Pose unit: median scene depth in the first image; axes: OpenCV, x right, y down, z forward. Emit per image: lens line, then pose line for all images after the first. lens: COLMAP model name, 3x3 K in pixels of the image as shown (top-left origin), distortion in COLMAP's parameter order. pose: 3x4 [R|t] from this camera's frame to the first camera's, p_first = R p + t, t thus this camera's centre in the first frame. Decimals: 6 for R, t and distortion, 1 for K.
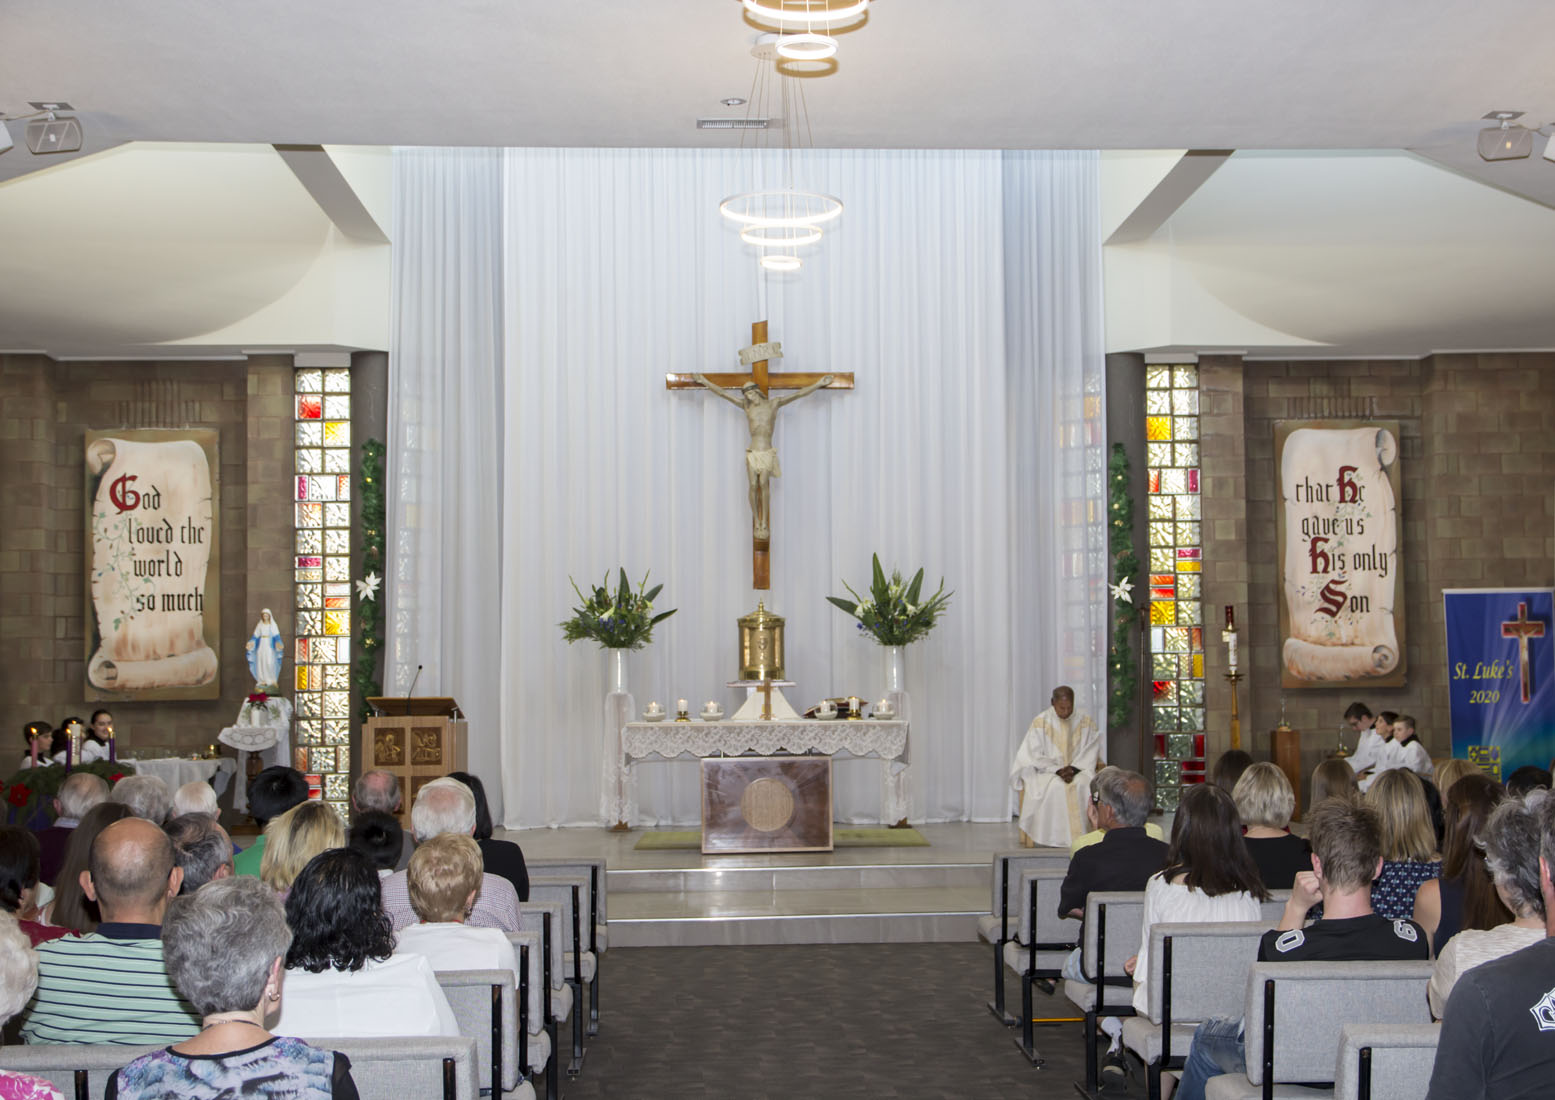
lens RADIAL K [[1639.8, 0, 802.7], [0, 1639.8, 766.2], [0, 0, 1]] dist [0.133074, -0.000525]
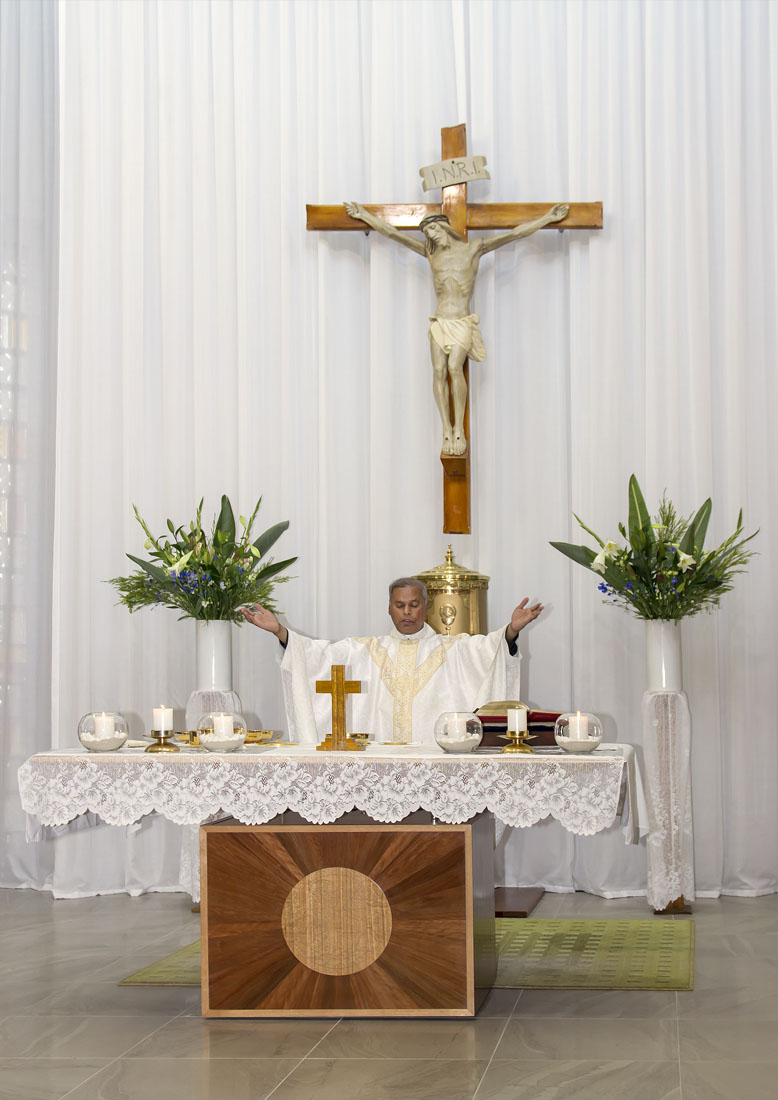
lens RADIAL K [[1714.2, 0, 408.8], [0, 1714.2, 603.1], [0, 0, 1]] dist [0.001207, 0.018366]
pose [[0.990816, 0.004945, -0.135129, 0.047876], [-0.017949, 0.995298, -0.095184, -0.016294], [0.134023, 0.096735, 0.986245, 0.341770]]
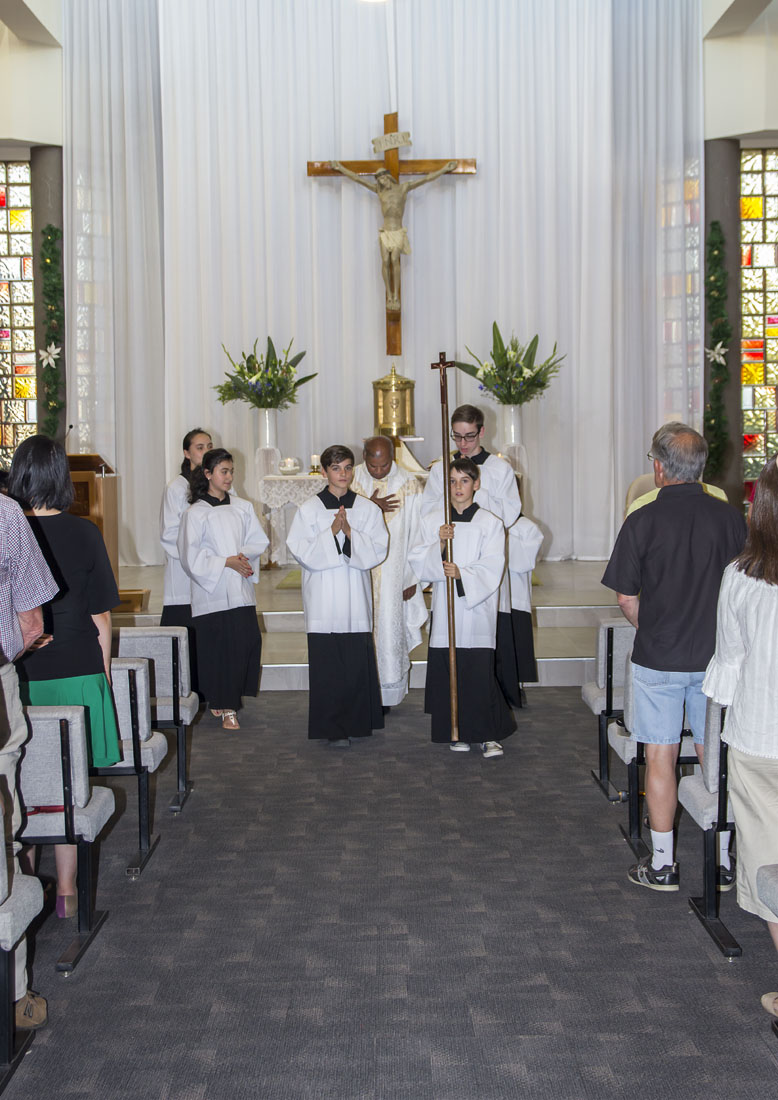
lens RADIAL K [[1359.0, 0, 389.0], [0, 1359.0, 550.0], [0, 0, 1]] dist [0.178852, -0.469682]
pose [[0.999234, -0.001556, -0.039090, 0.007948], [0.002793, 0.999497, 0.031600, -0.003860], [0.039021, -0.031685, 0.998736, 0.062188]]
